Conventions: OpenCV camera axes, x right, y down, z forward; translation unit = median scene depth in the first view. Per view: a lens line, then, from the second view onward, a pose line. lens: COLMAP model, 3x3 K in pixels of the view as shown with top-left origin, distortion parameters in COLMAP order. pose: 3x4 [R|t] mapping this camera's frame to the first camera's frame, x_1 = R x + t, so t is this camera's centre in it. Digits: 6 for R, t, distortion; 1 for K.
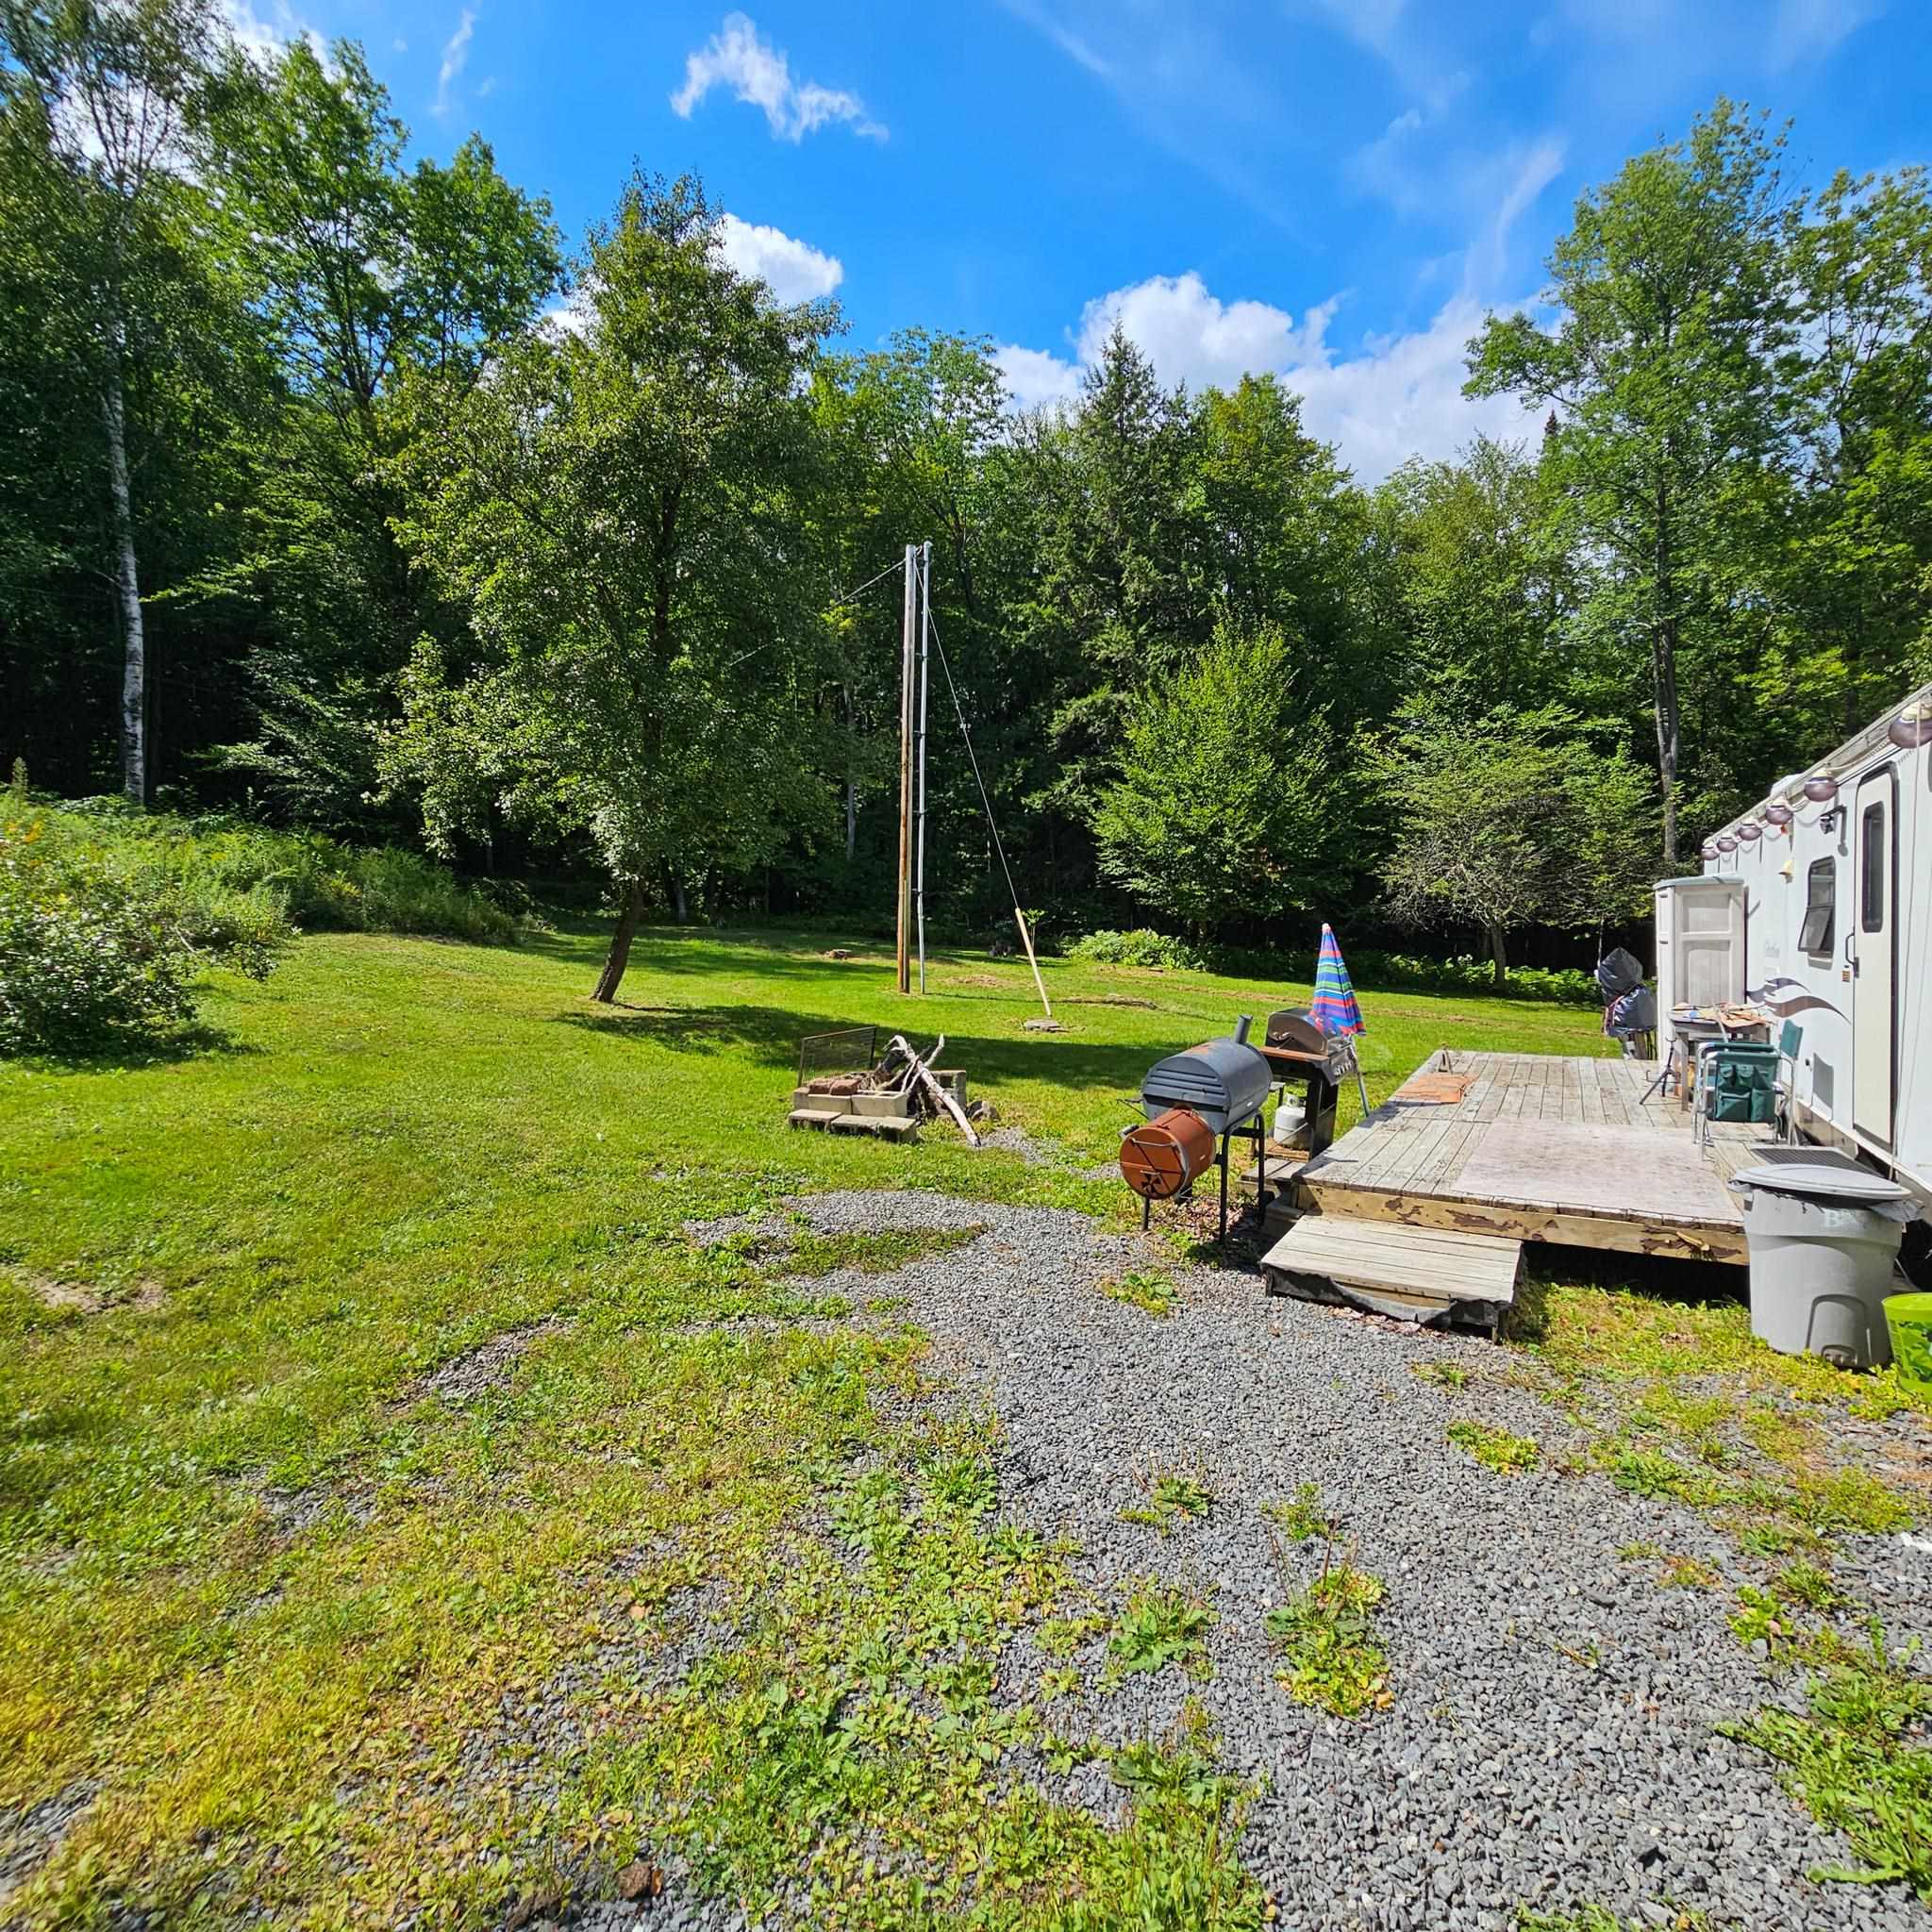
lens RADIAL K [[1057.7, 0, 978.3], [0, 1057.7, 973.0], [0, 0, 1]] dist [-0.003333, 0.000944]
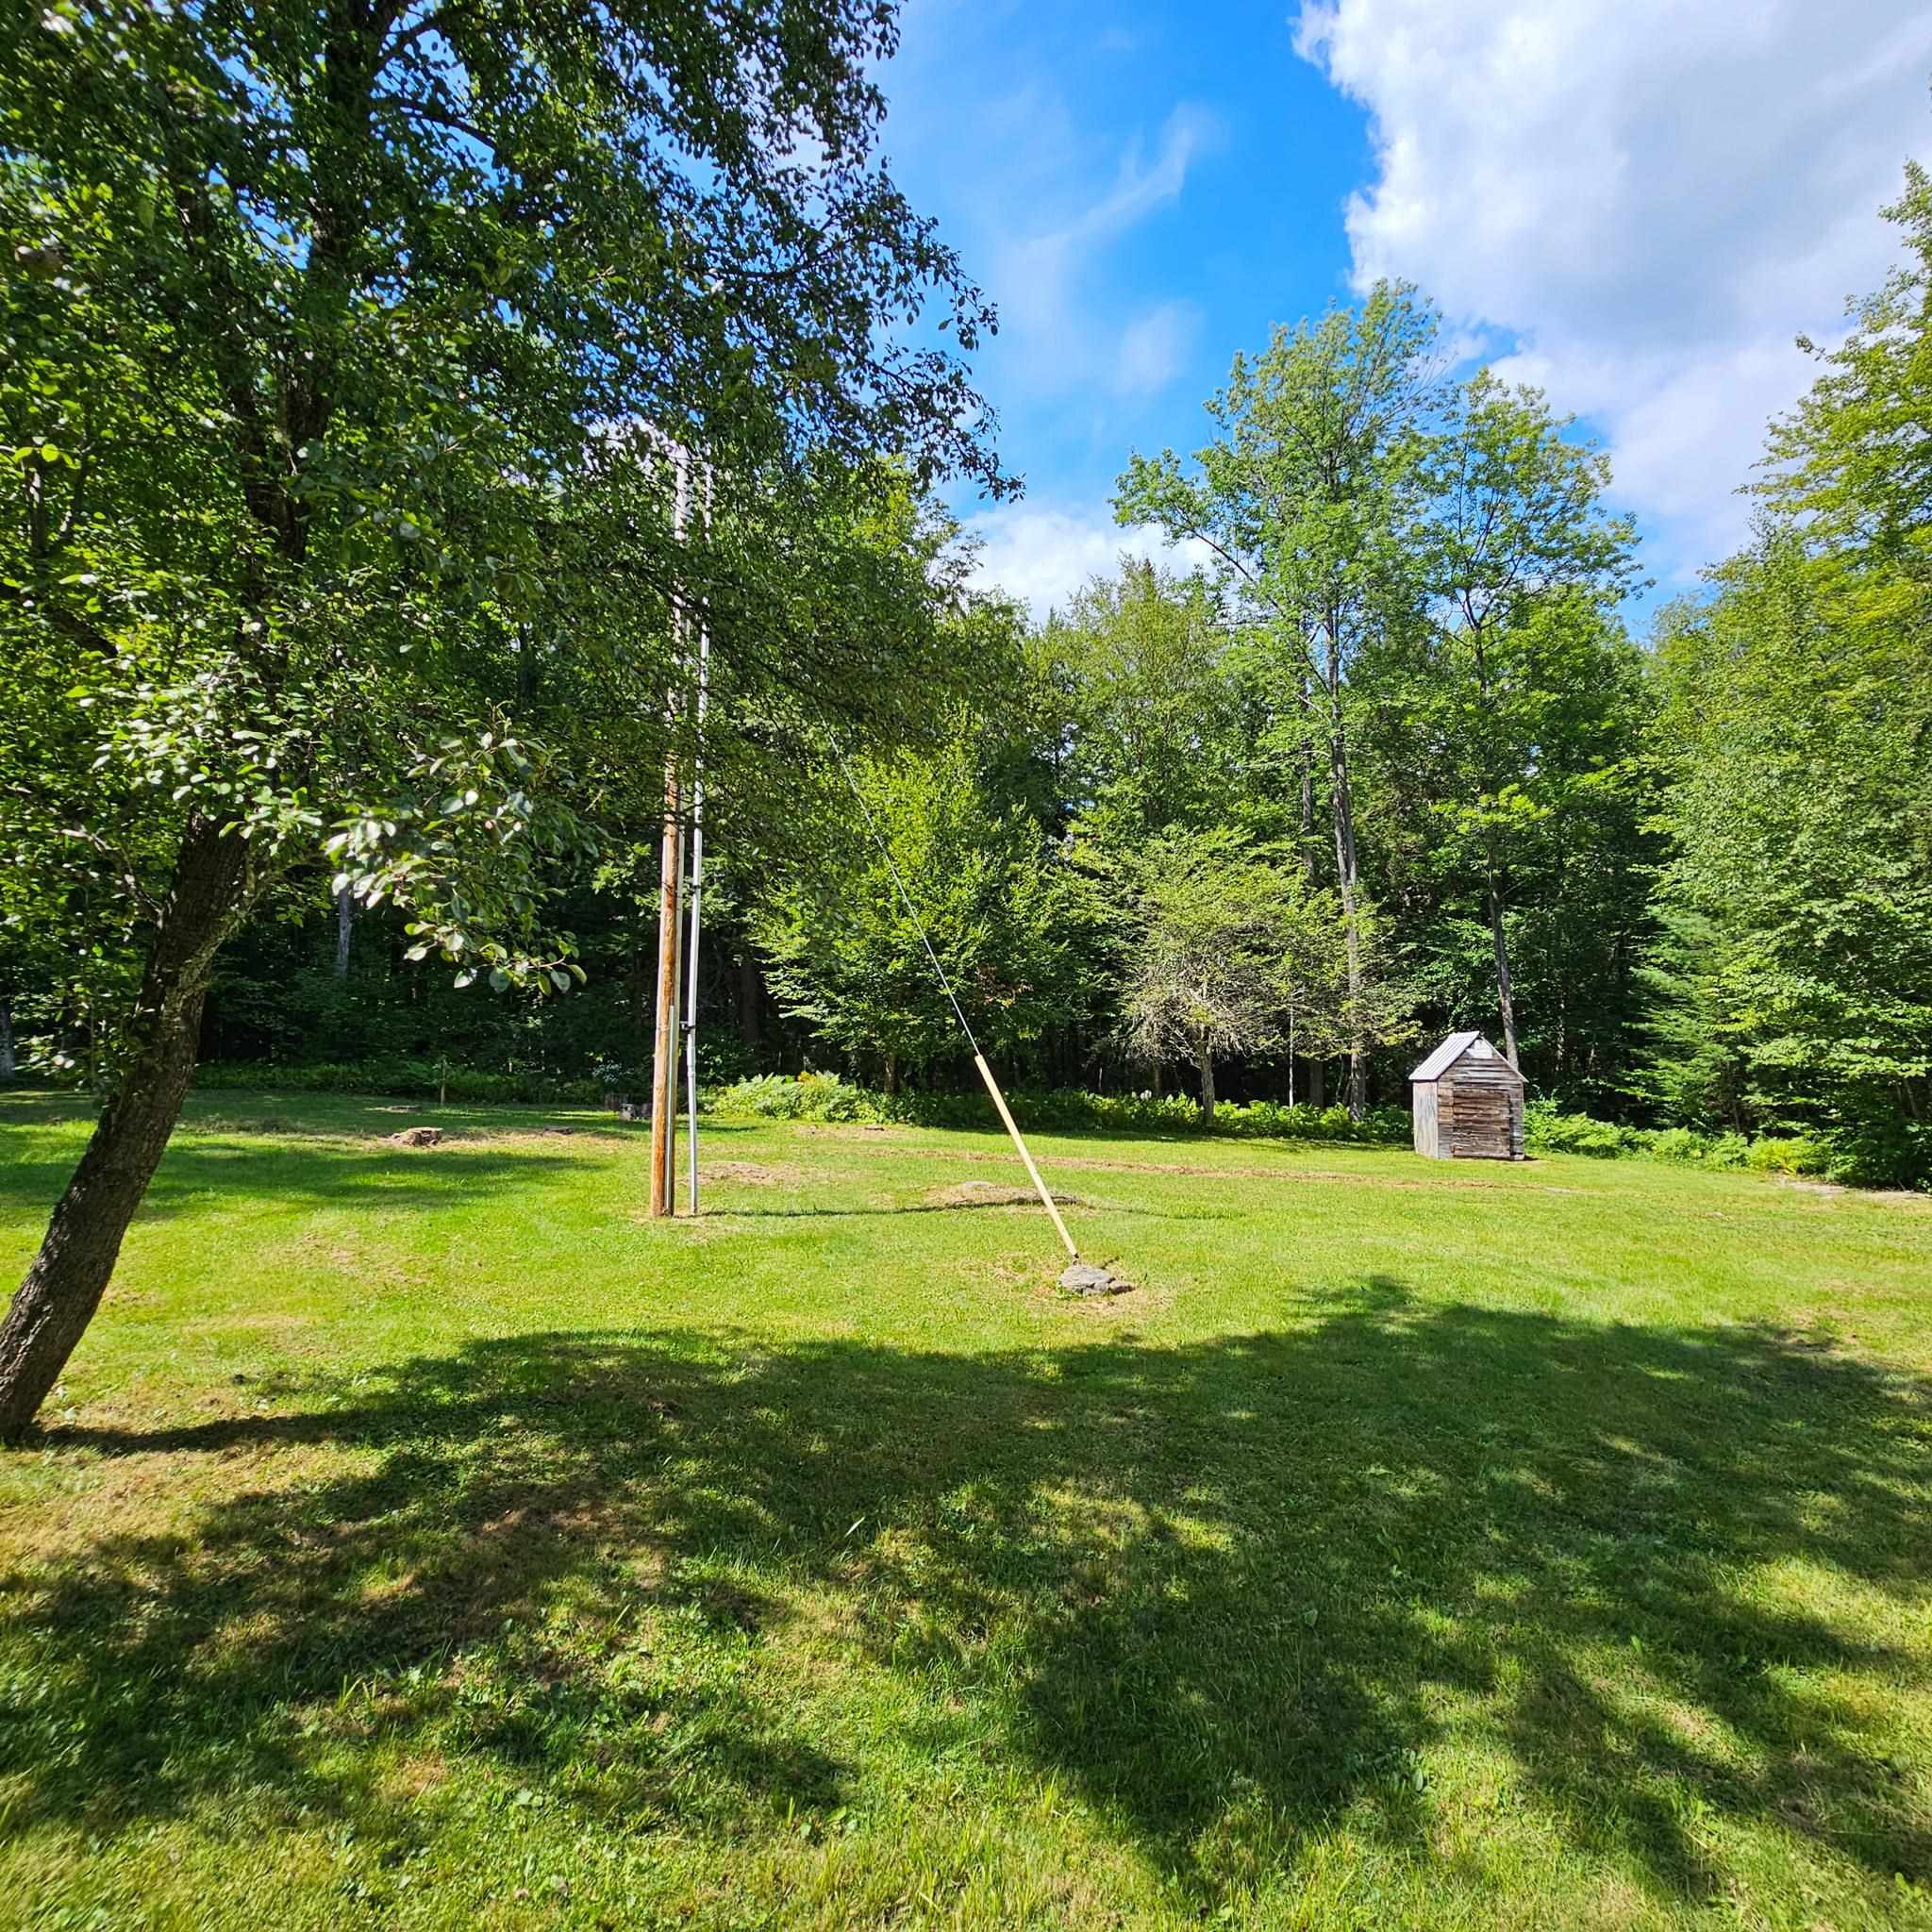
lens RADIAL K [[1062.1, 0, 989.7], [0, 1062.1, 962.6], [0, 0, 1]] dist [0.003723, -0.001630]
pose [[0.871411, 0.019542, 0.490165, -0.466632], [0.046356, 0.991455, -0.121938, -0.084082], [-0.488359, 0.128980, 0.863058, 1.078344]]
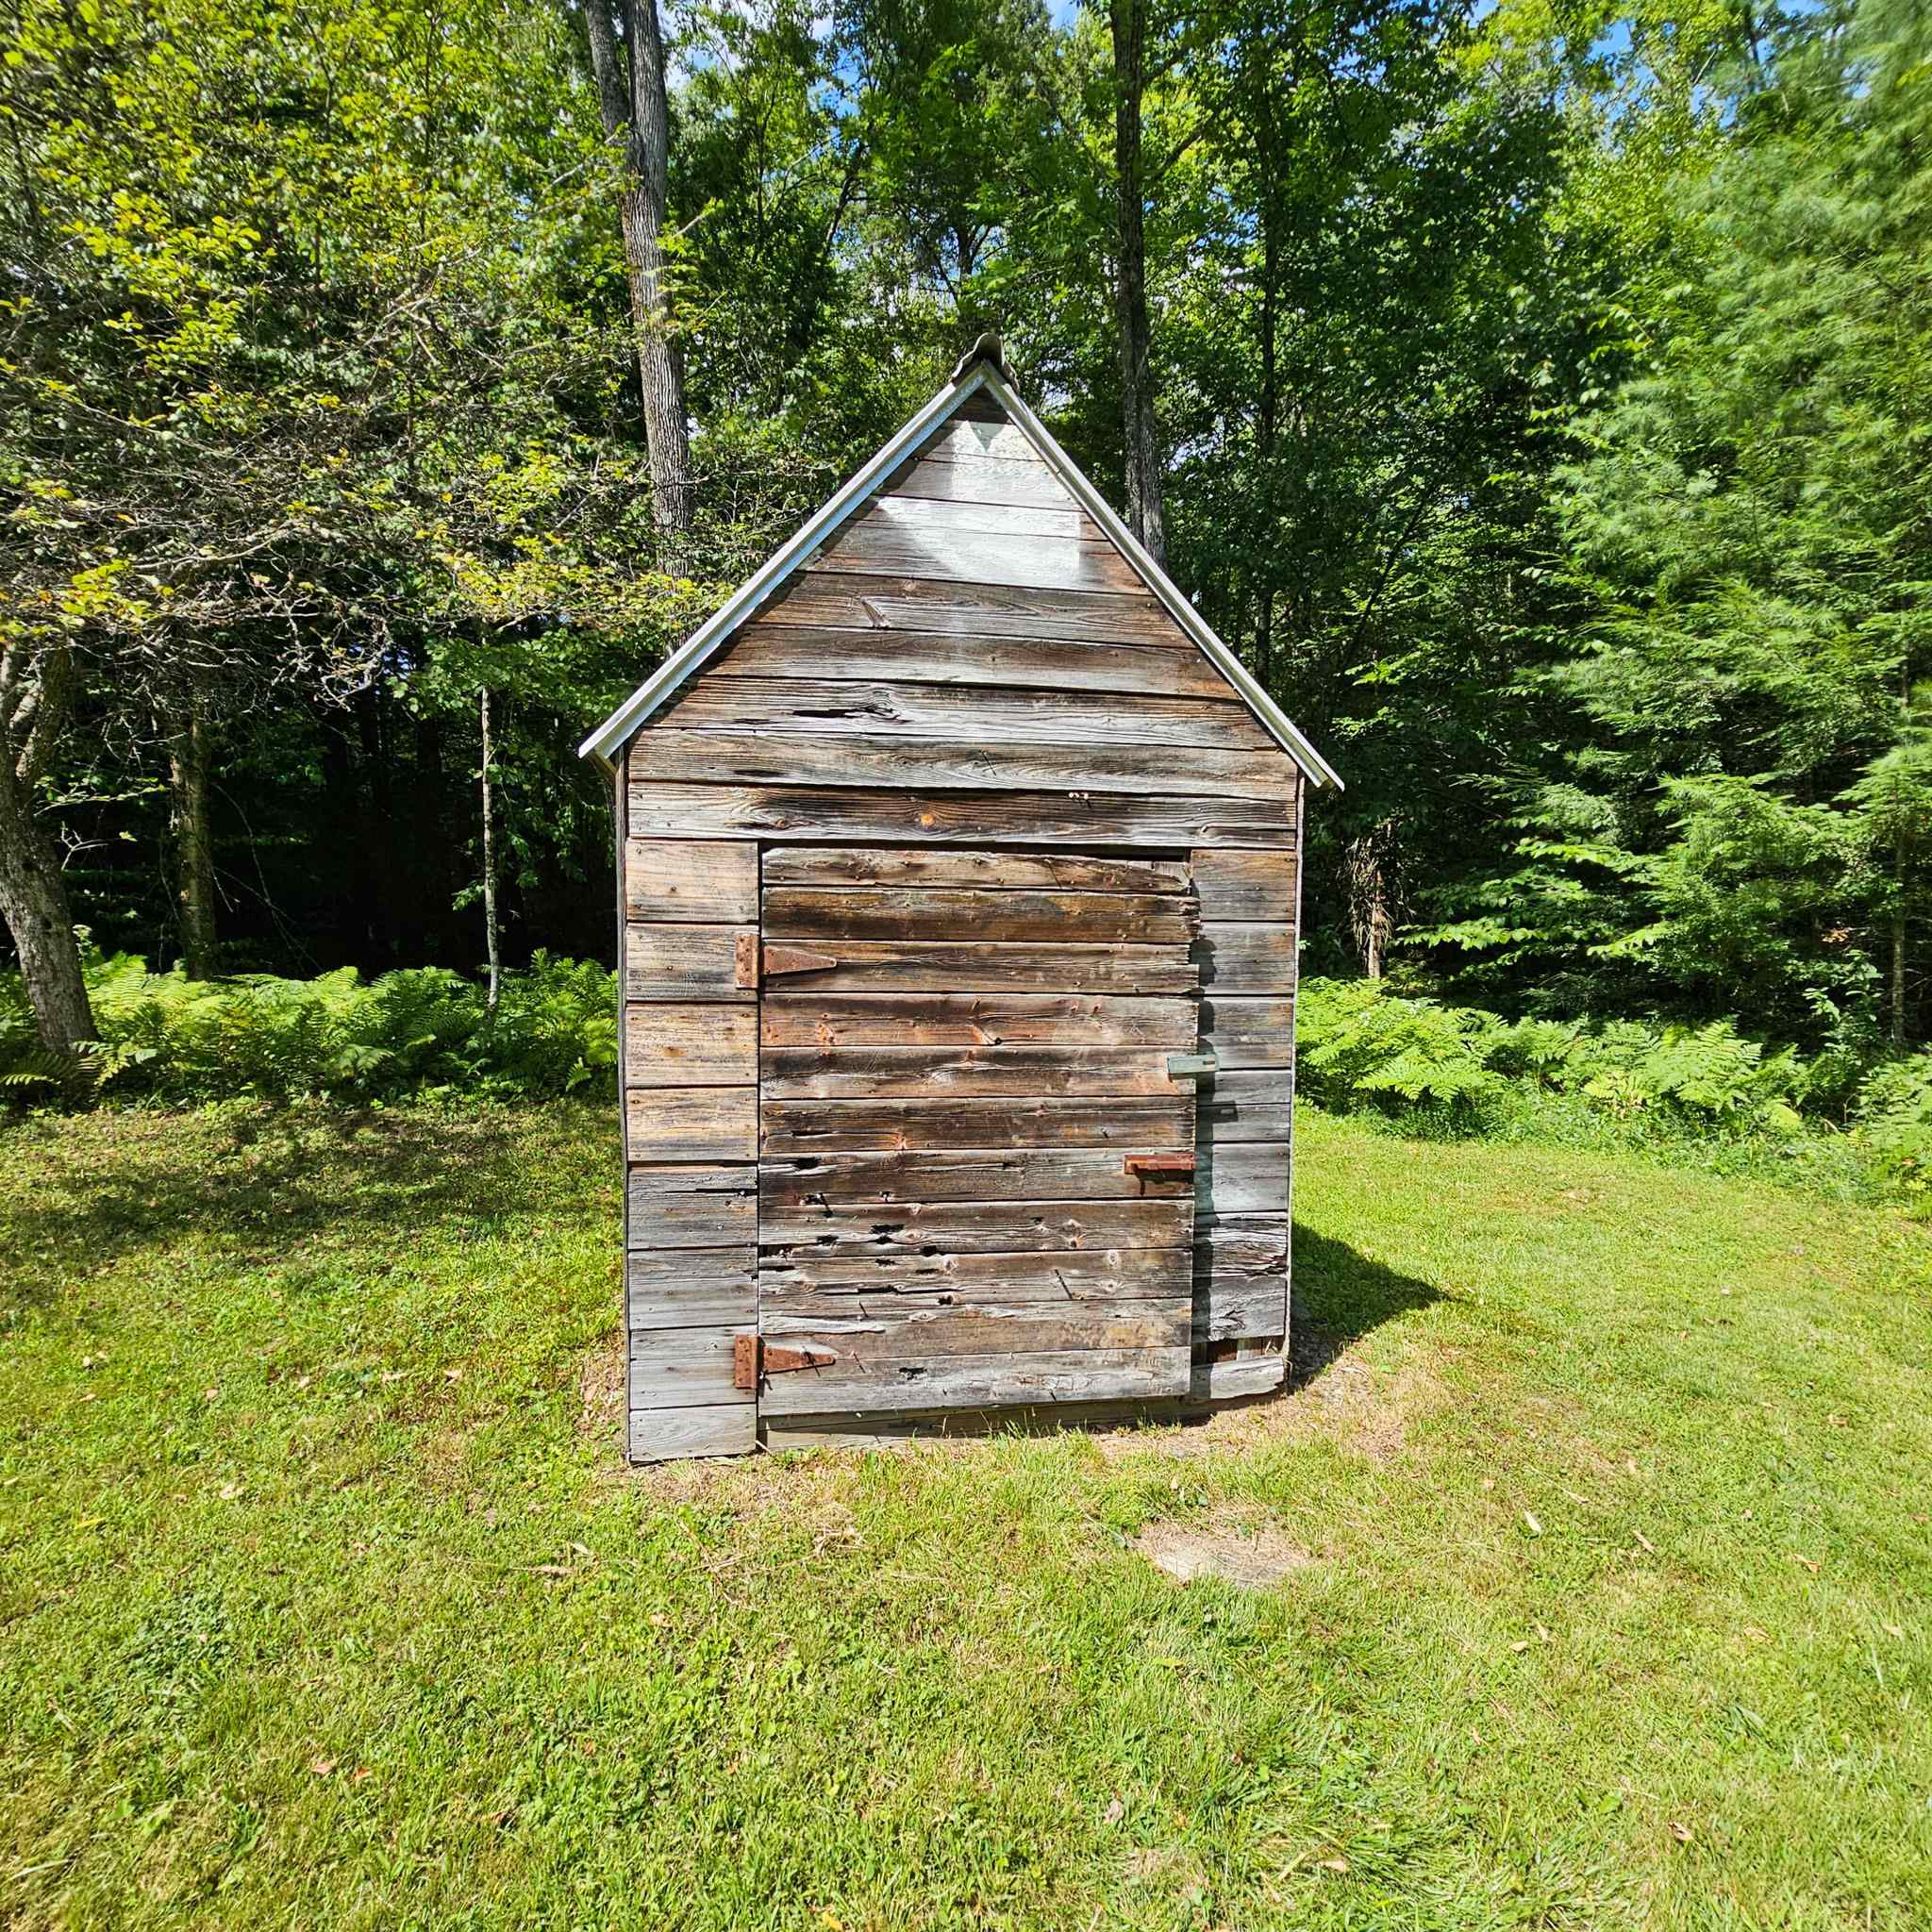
lens RADIAL K [[1057.7, 0, 978.3], [0, 1057.7, 973.0], [0, 0, 1]] dist [-0.003333, 0.000944]
pose [[0.679490, -0.079901, 0.729321, 1.731747], [0.064350, 0.996712, 0.049242, -0.016110], [-0.730858, 0.013473, 0.682397, 2.640111]]
